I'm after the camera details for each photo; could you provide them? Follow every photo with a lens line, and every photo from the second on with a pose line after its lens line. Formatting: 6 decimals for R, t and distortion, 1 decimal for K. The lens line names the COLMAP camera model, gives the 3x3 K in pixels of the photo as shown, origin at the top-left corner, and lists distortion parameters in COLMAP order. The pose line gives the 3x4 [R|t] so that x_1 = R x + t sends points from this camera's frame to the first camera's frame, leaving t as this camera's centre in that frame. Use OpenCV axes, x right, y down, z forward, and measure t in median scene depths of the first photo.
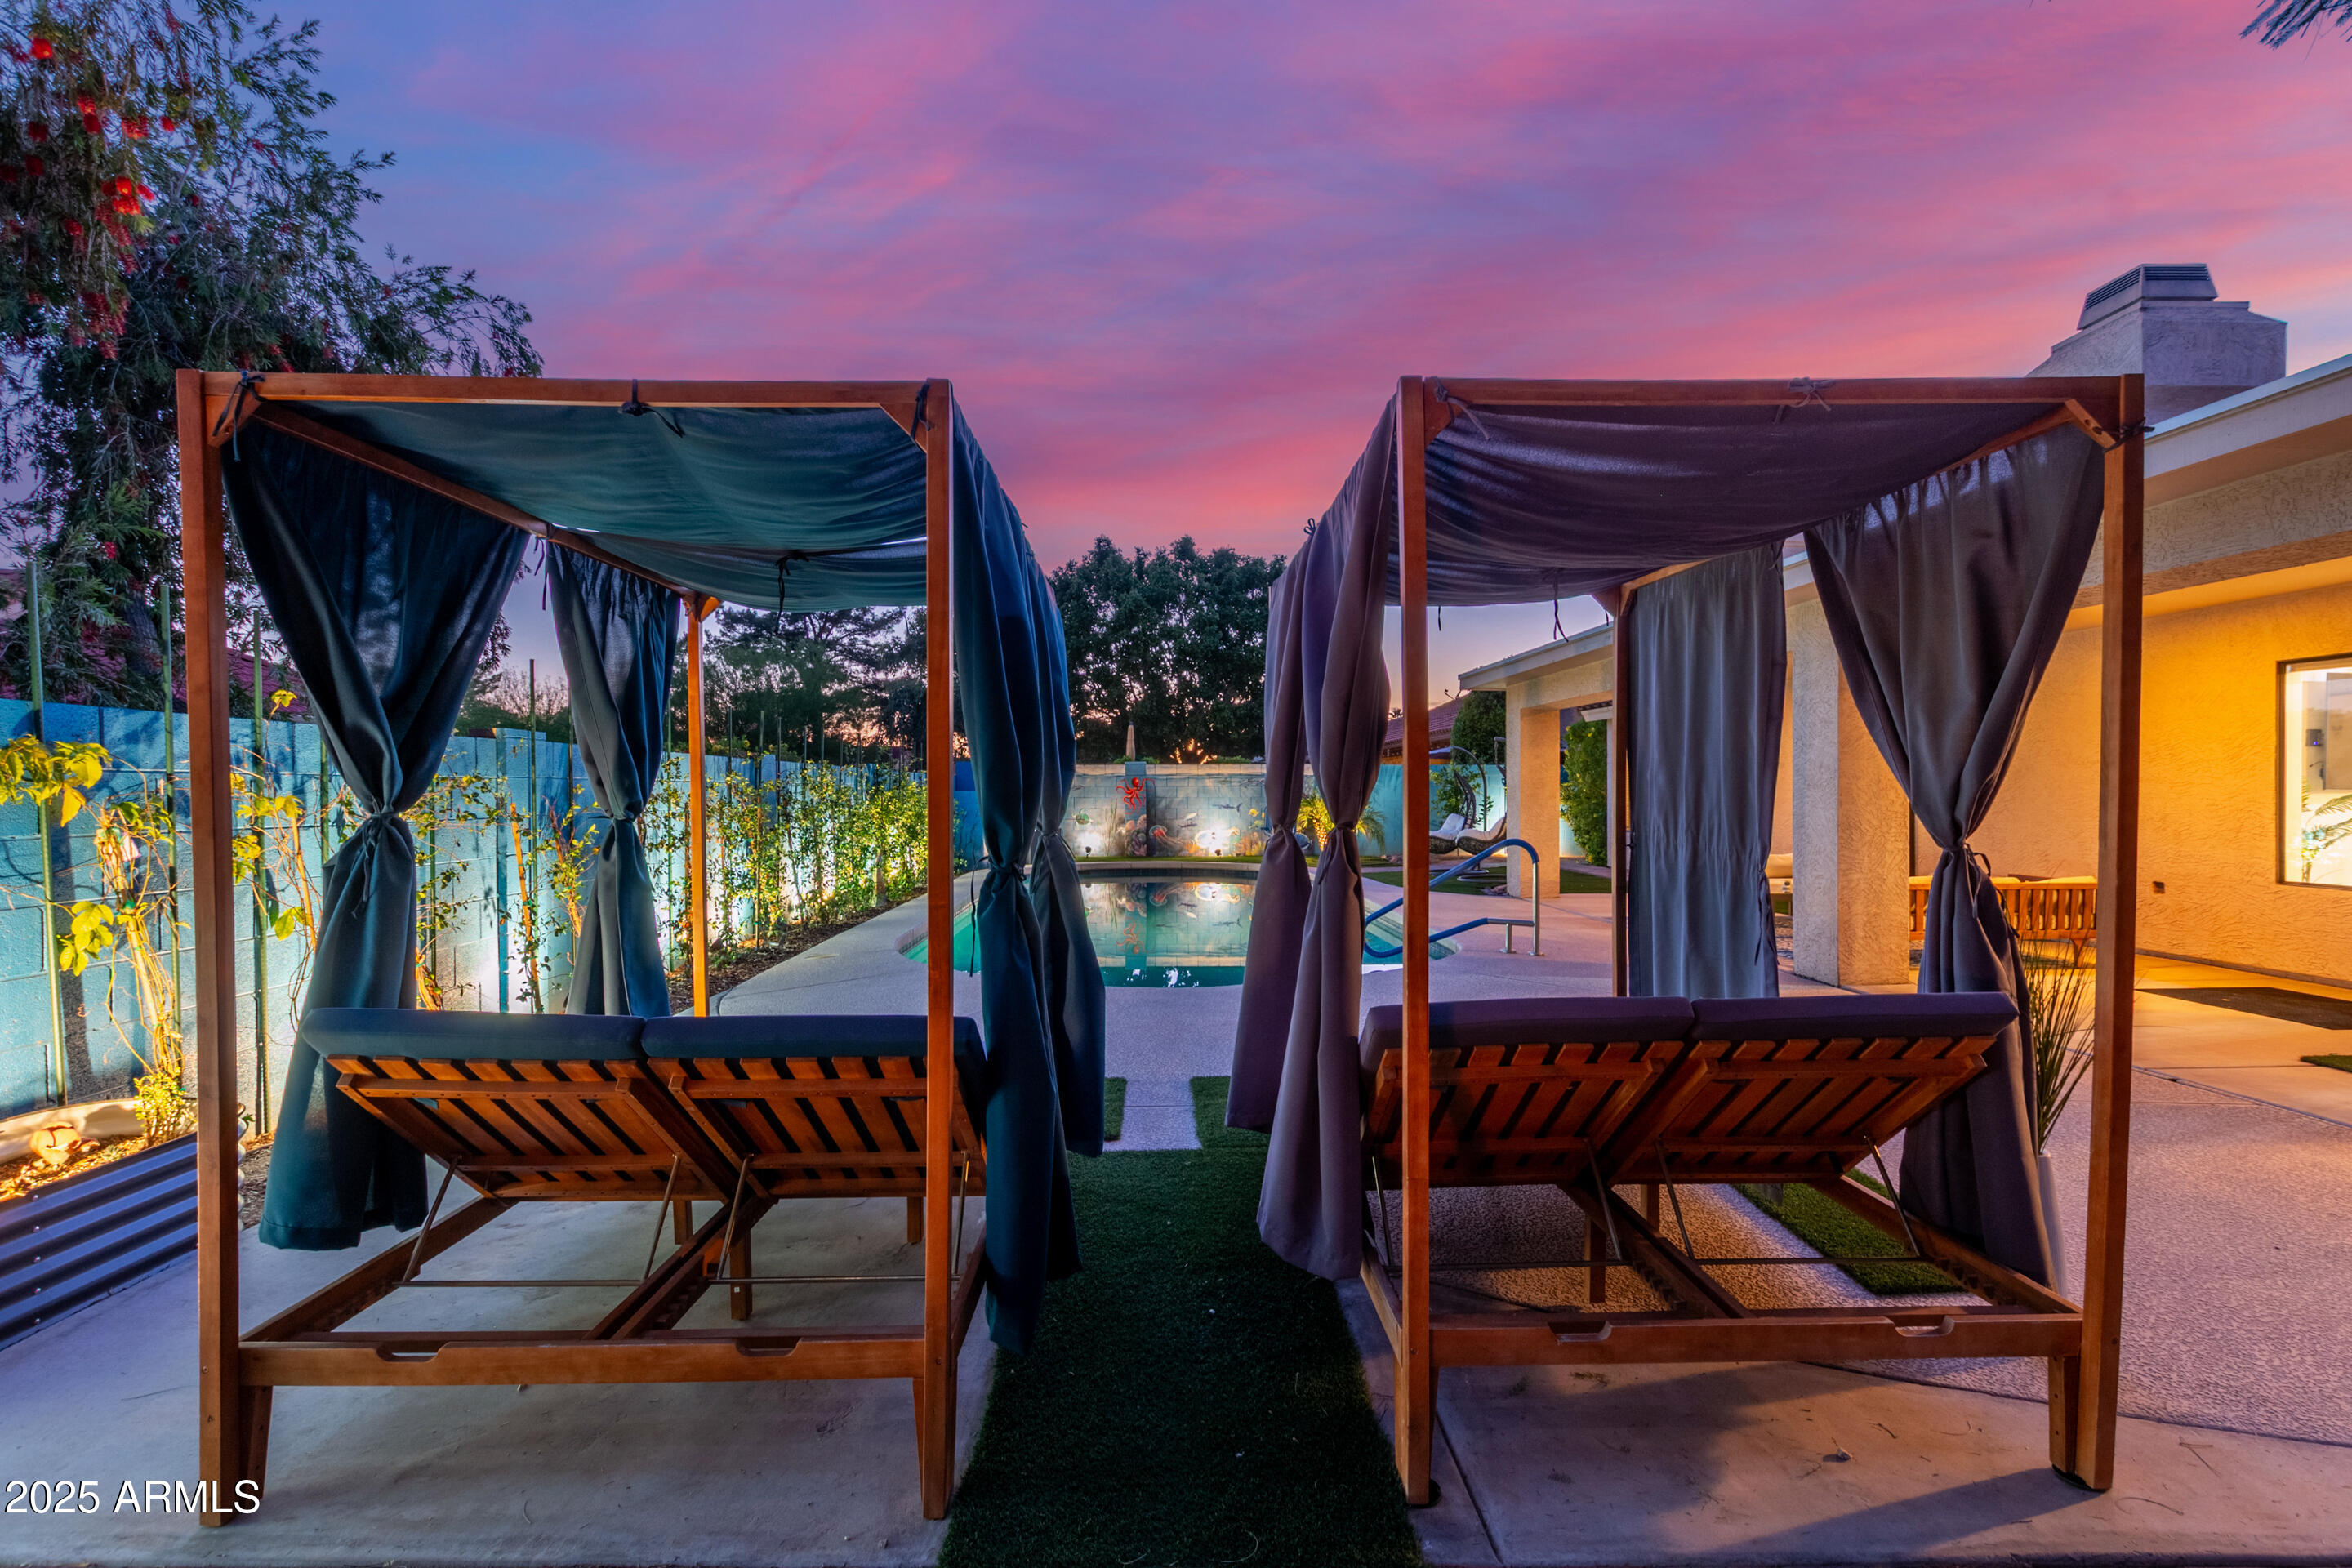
lens RADIAL K [[1105.2, 0, 1177.1], [0, 1105.2, 797.1], [0, 0, 1]] dist [0.012488, 0.000168]
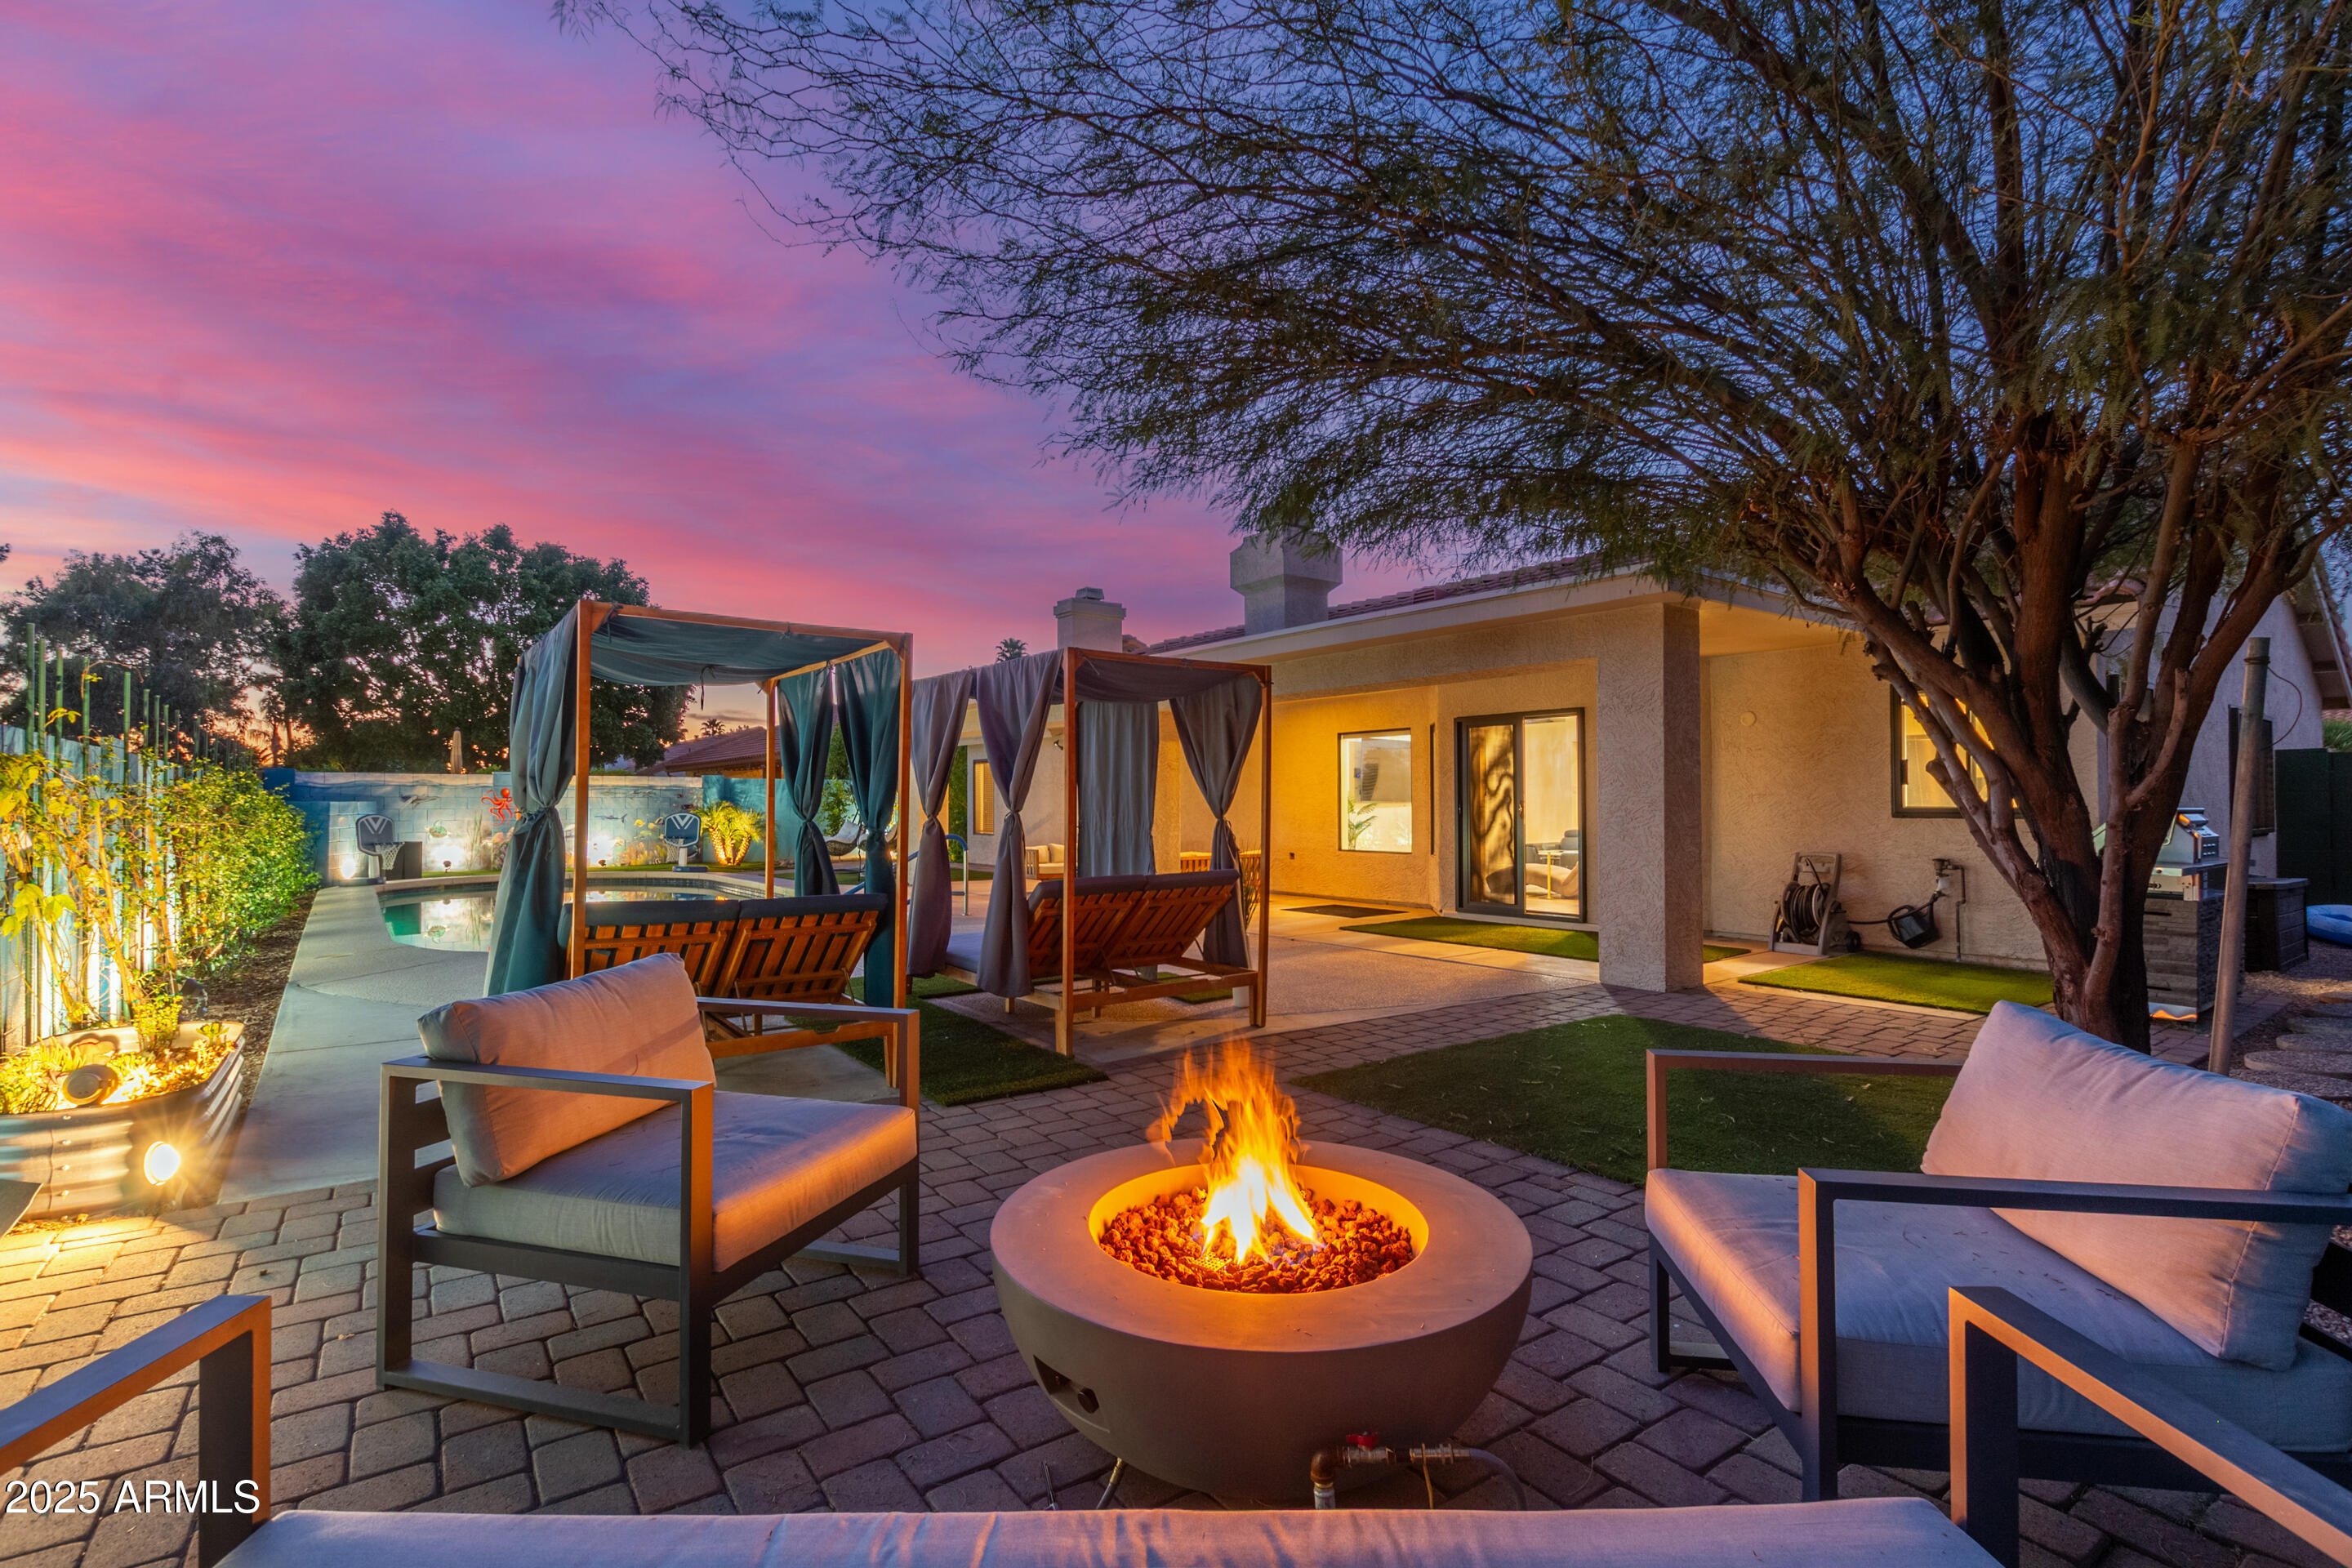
lens RADIAL K [[1105.2, 0, 1176.0], [0, 1105.2, 785.1], [0, 0, 1]] dist [0.012488, 0.000168]
pose [[0.822043, 0.010824, 0.569322, -0.297432], [0.002345, 0.999746, -0.022394, 0.007799], [-0.569420, 0.019744, 0.821810, -0.370588]]
